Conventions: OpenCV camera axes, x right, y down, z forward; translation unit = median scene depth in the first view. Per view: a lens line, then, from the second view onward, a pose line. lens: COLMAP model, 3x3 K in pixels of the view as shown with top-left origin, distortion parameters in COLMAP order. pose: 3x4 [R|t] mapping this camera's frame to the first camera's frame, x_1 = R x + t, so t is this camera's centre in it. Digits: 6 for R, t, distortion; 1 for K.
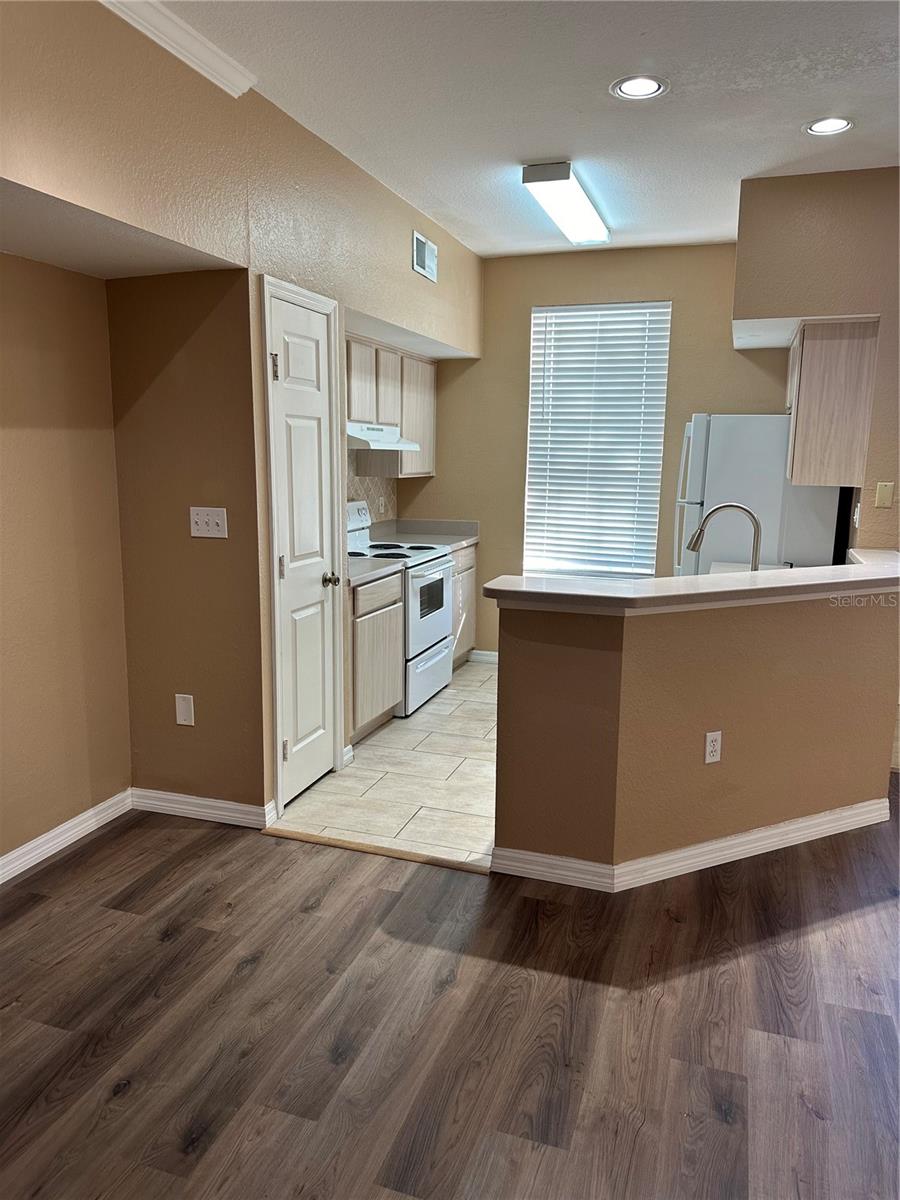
lens RADIAL K [[836.9, 0, 448.7], [0, 836.9, 608.3], [0, 0, 1]] dist [0.013566, -0.019250]
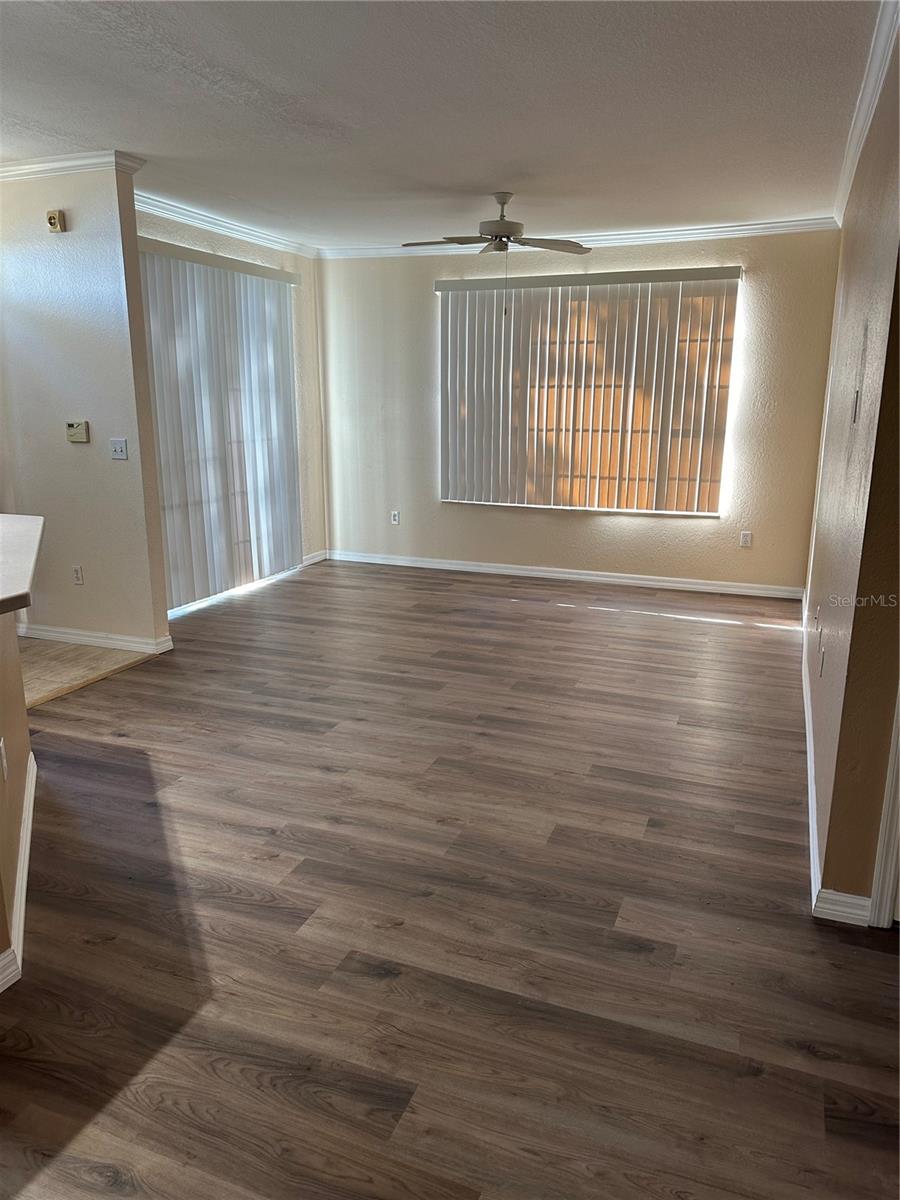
lens RADIAL K [[836.9, 0, 451.3], [0, 836.9, 603.3], [0, 0, 1]] dist [0.013566, -0.019250]
pose [[0.039515, -0.244284, 0.968898, -0.527587], [0.174223, 0.956487, 0.234050, -0.118422], [-0.983913, 0.159556, 0.080356, 0.573560]]
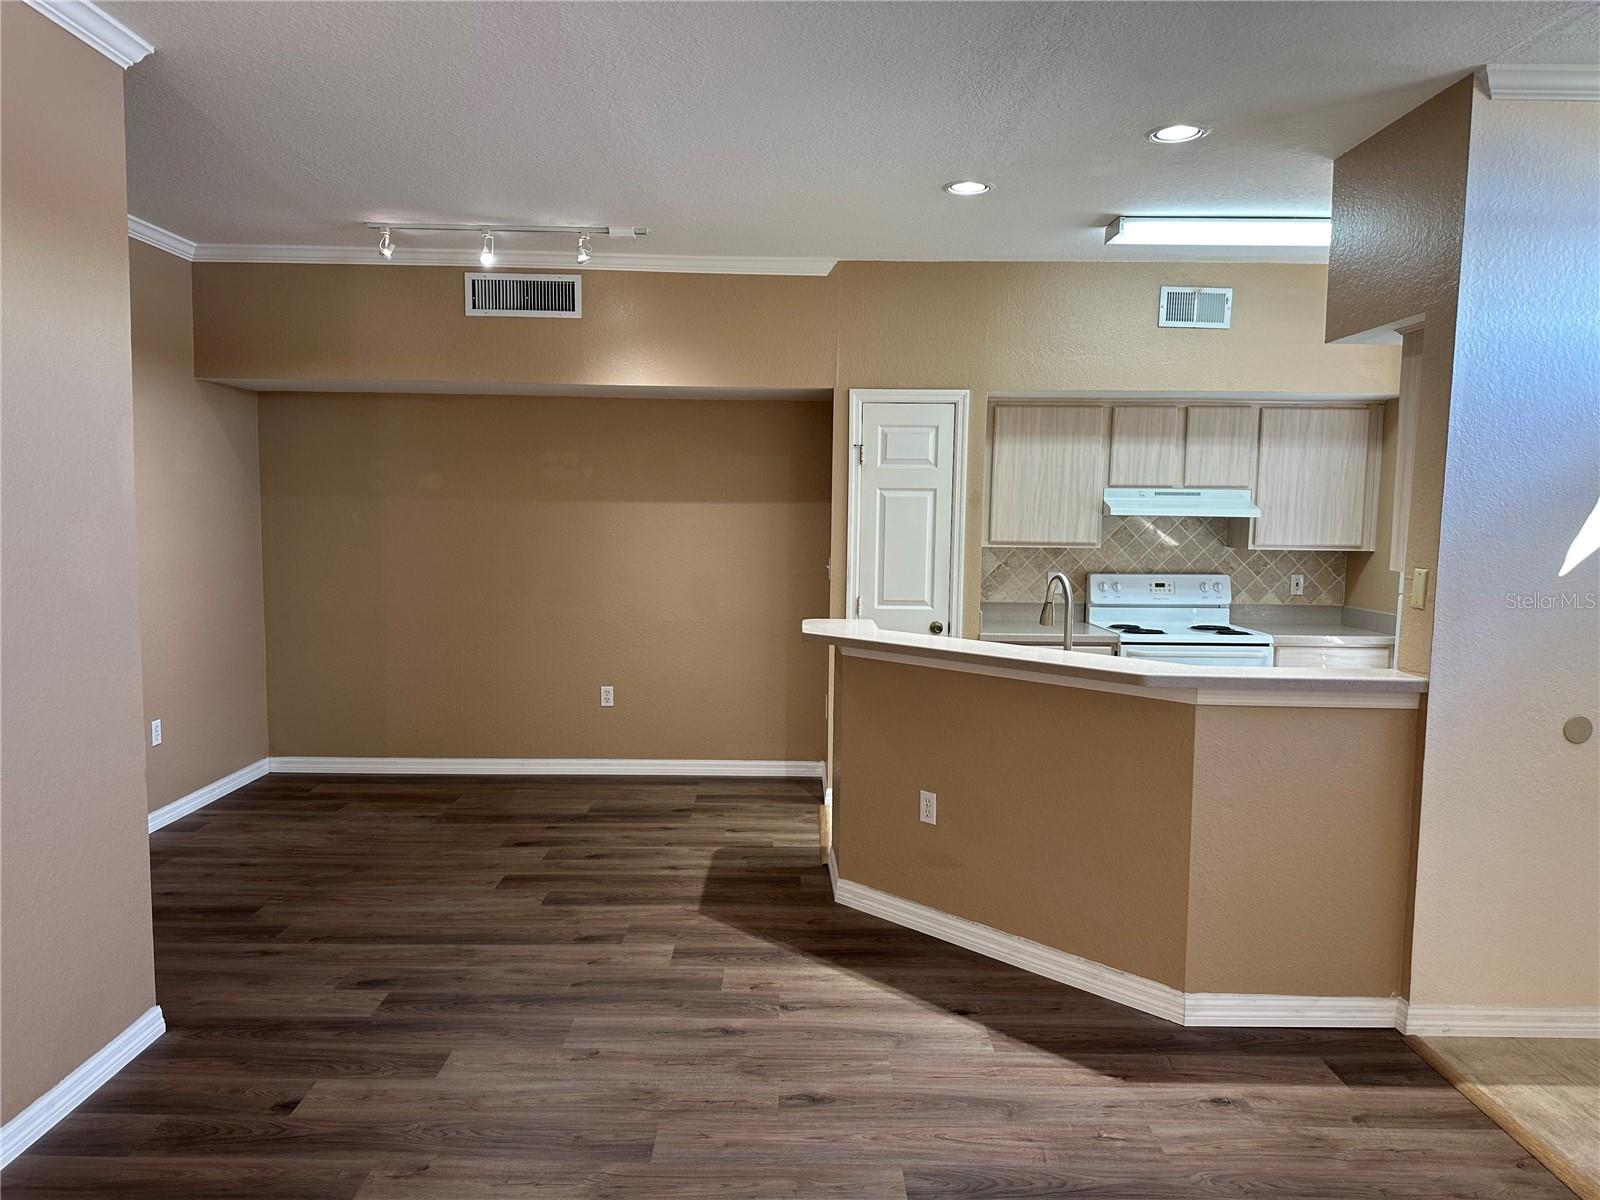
lens RADIAL K [[1115.9, 0, 811.3], [0, 1115.9, 595.1], [0, 0, 1]] dist [0.013566, -0.019250]
pose [[0.342677, 0.070030, -0.936840, 1.825232], [-0.181297, 0.983402, 0.007196, -0.082916], [0.921794, 0.167381, 0.349685, 0.438403]]
